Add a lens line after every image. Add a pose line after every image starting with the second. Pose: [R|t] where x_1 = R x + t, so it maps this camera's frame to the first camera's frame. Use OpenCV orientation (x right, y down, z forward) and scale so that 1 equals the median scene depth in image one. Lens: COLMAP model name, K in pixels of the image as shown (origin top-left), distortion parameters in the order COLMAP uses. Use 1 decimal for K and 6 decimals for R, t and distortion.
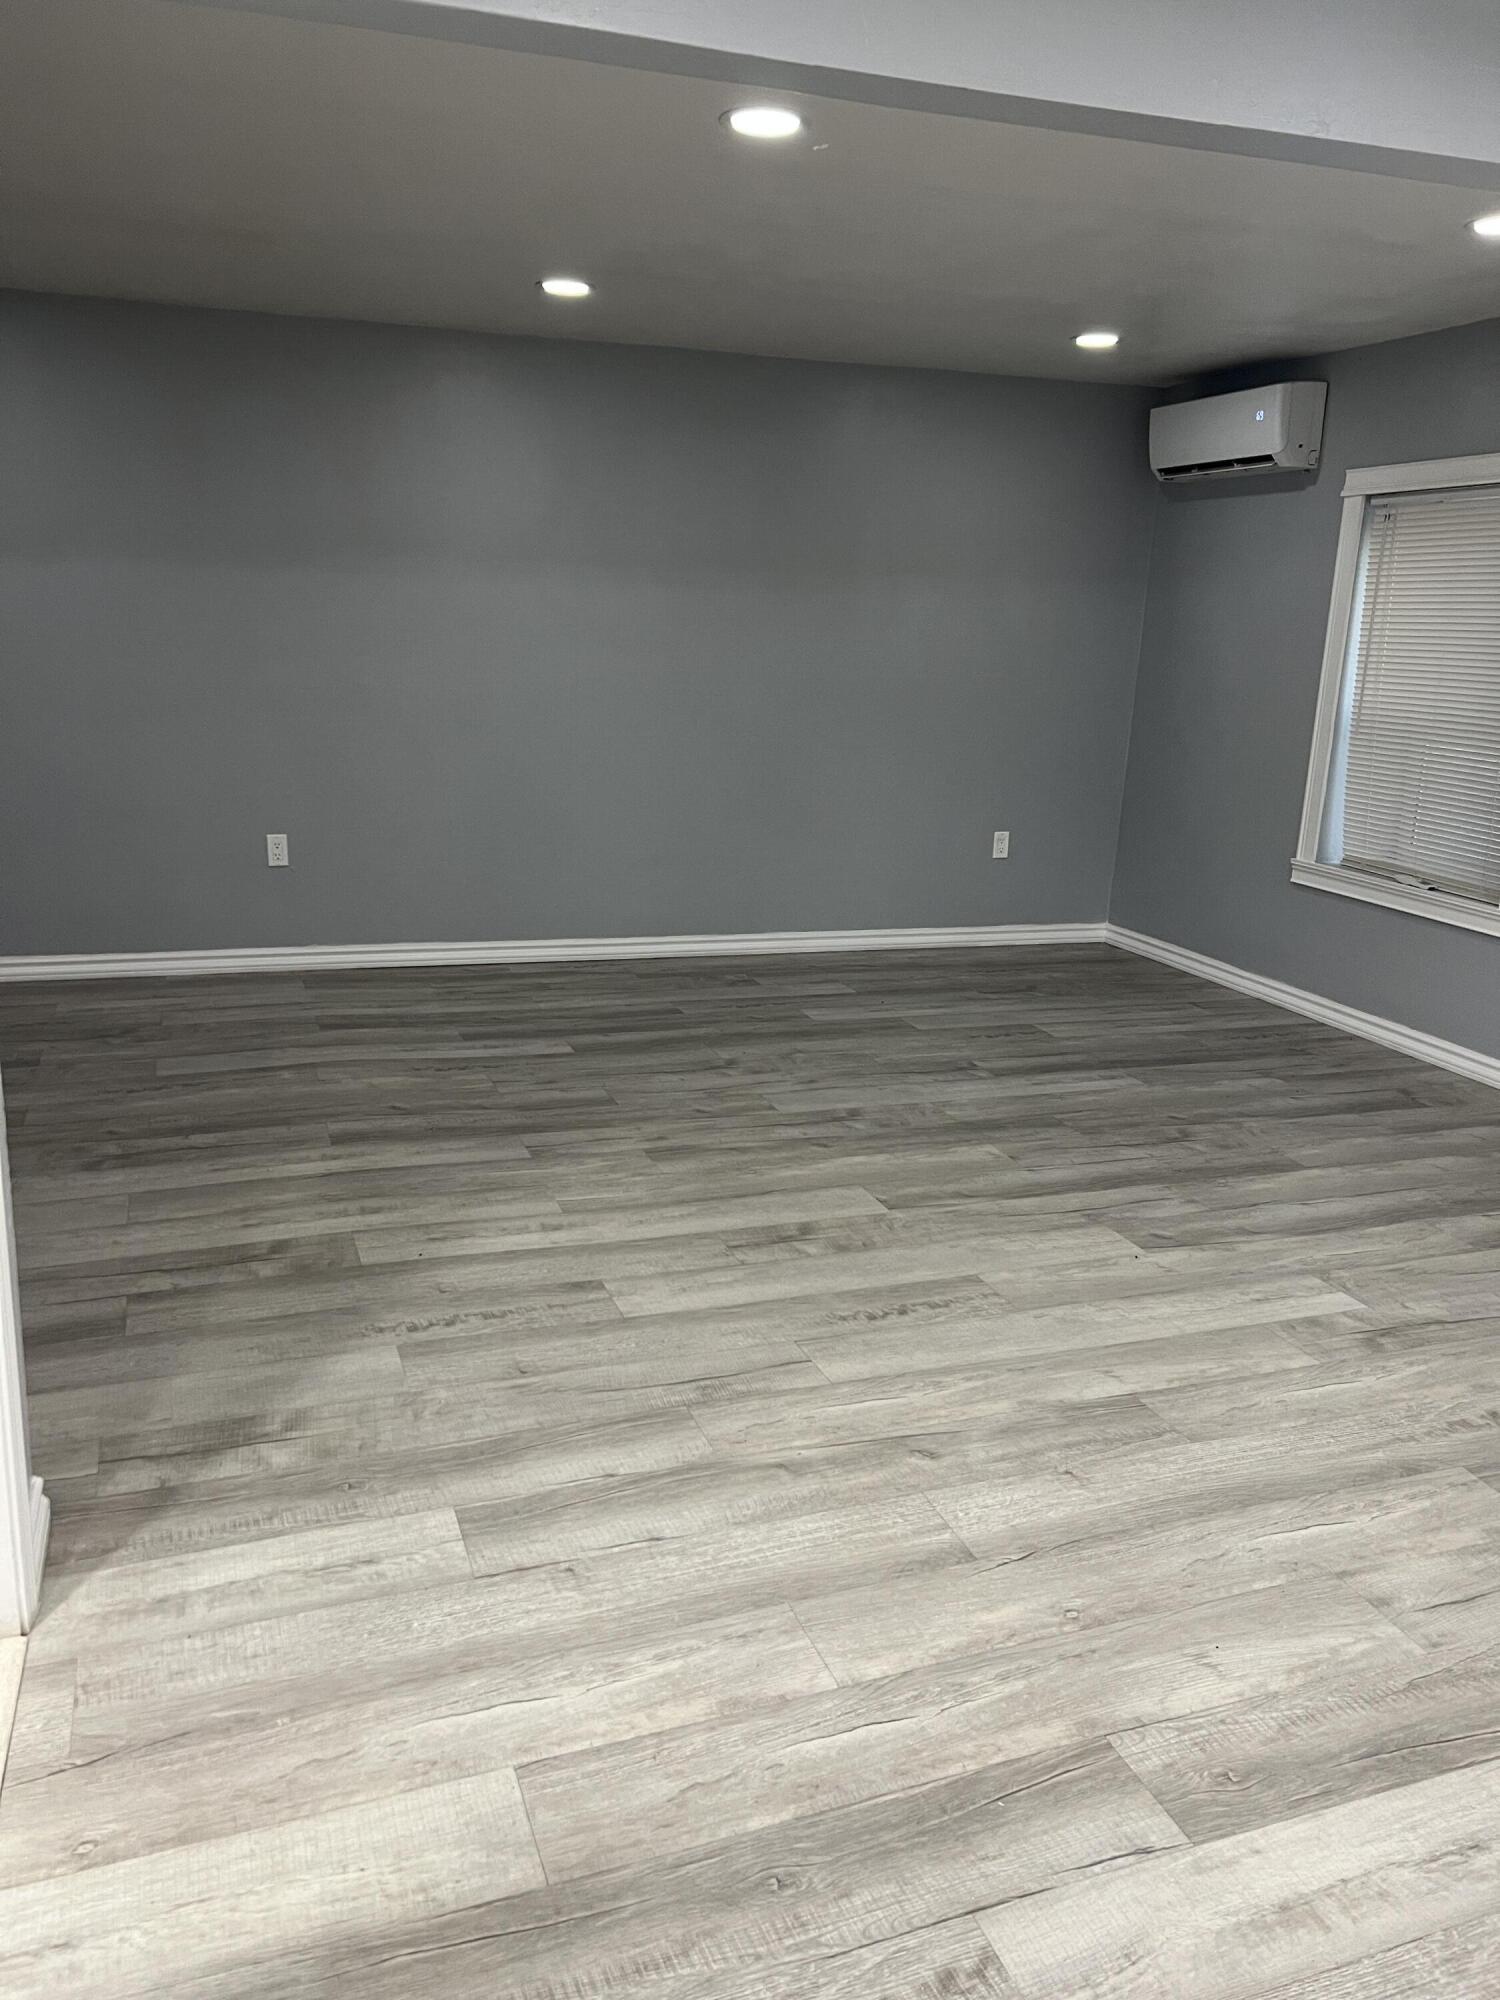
lens RADIAL K [[1503.3, 0, 750.7], [0, 1503.3, 1007.6], [0, 0, 1]] dist [0.027370, -0.039214]
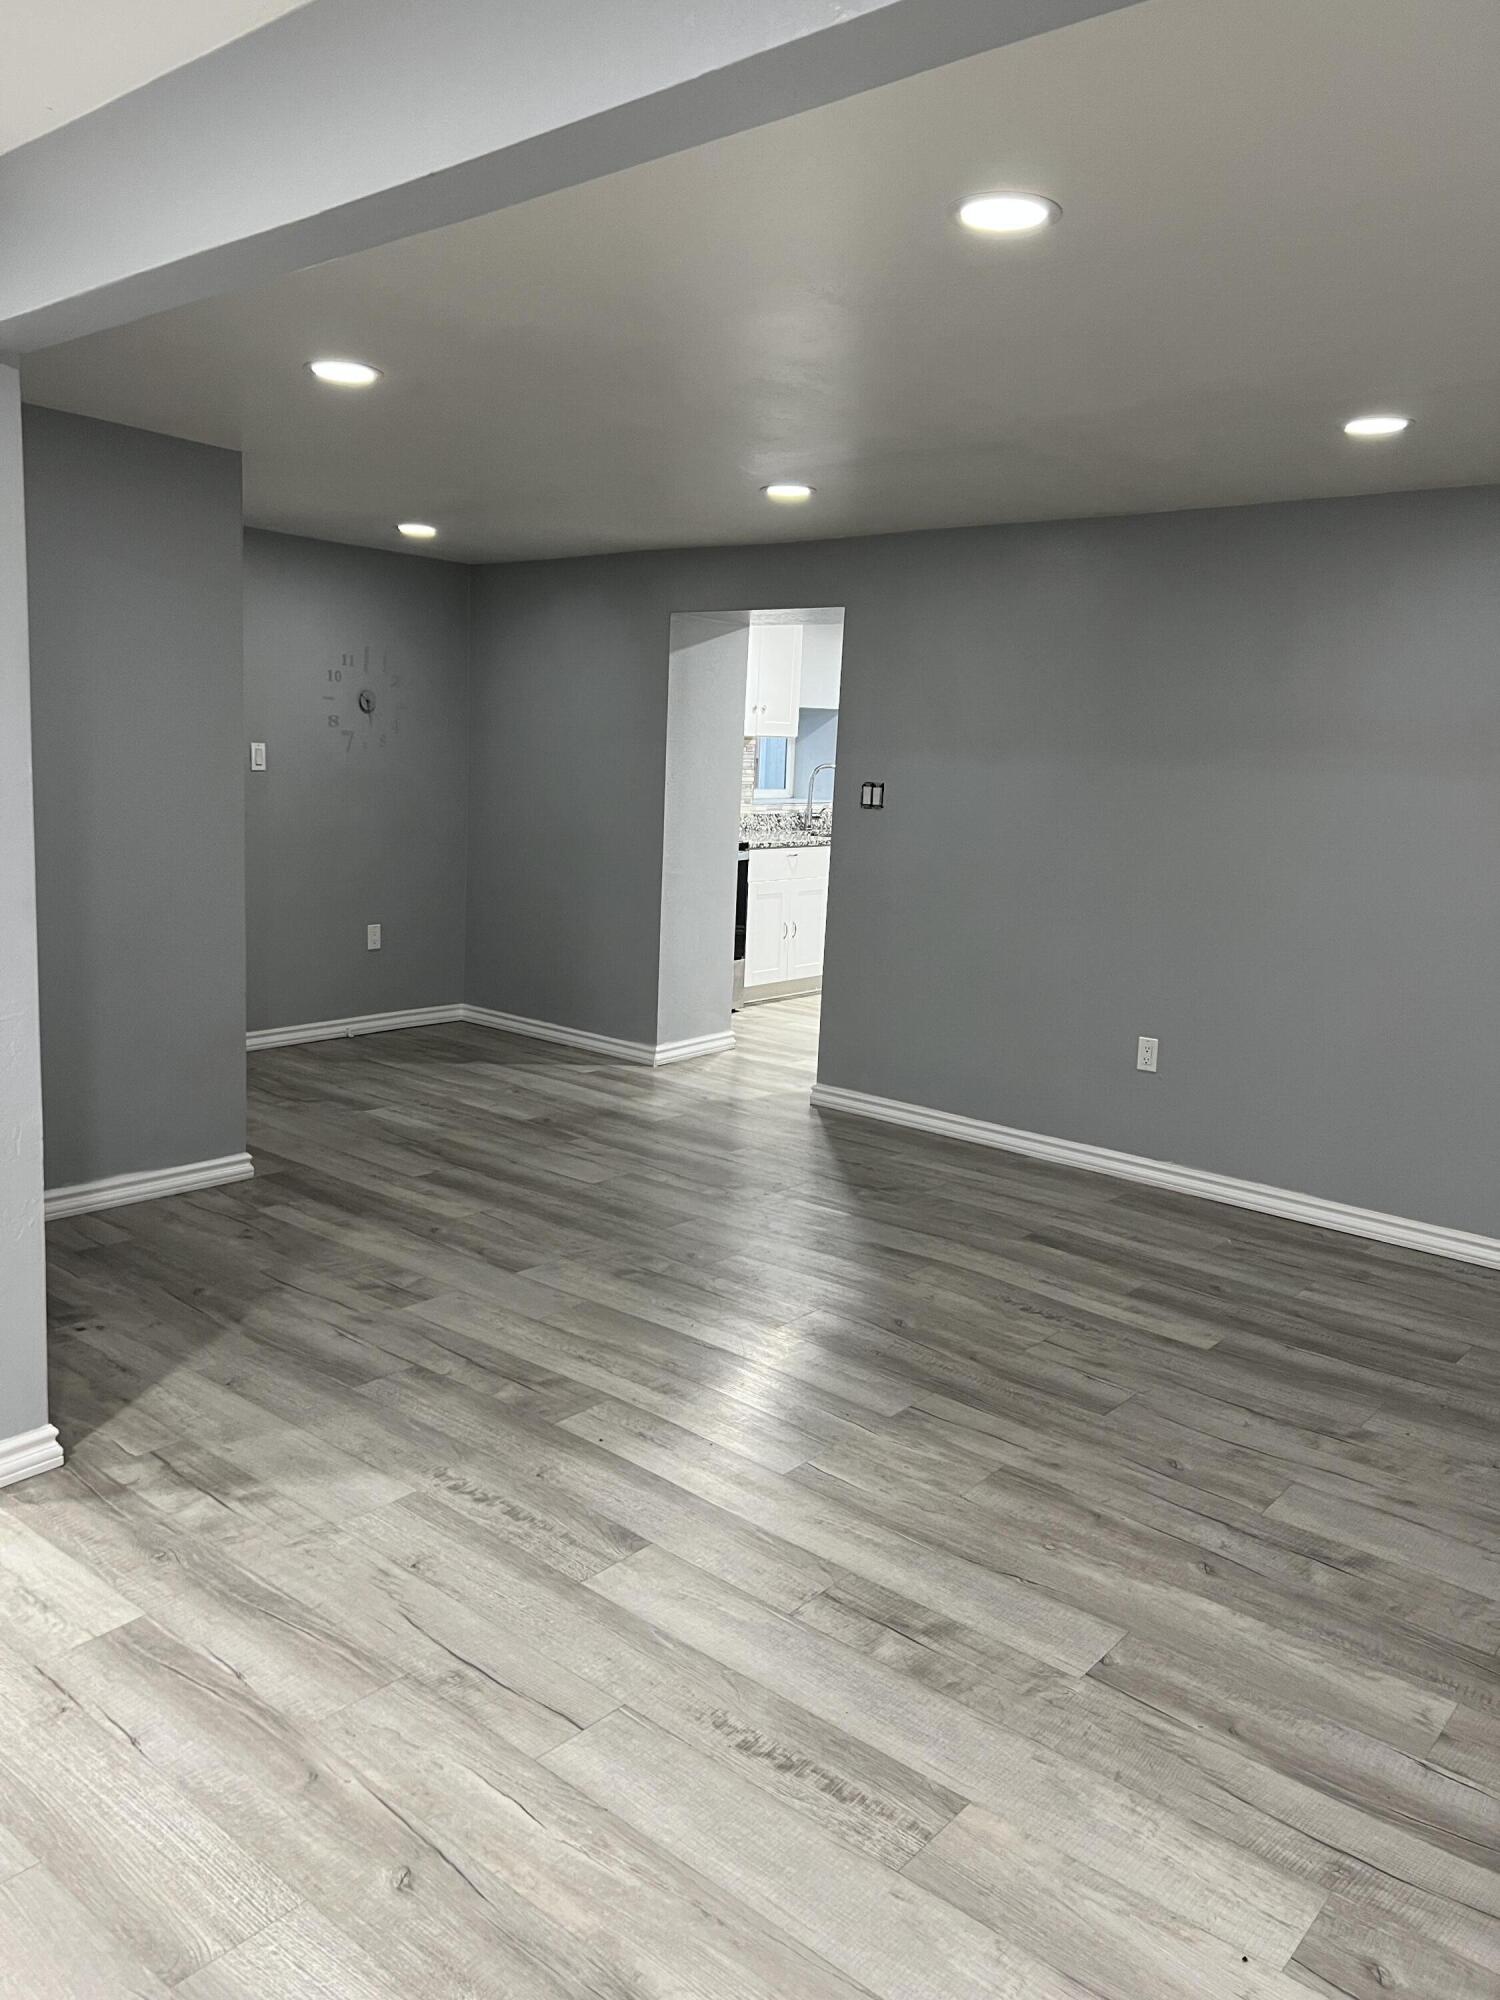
lens RADIAL K [[1503.3, 0, 741.6], [0, 1503.3, 988.9], [0, 0, 1]] dist [0.027370, -0.039214]
pose [[0.502905, 0.129699, -0.854555, 0.527454], [-0.247081, 0.968993, 0.001660, -0.121383], [0.828274, 0.210309, 0.519358, 0.432161]]
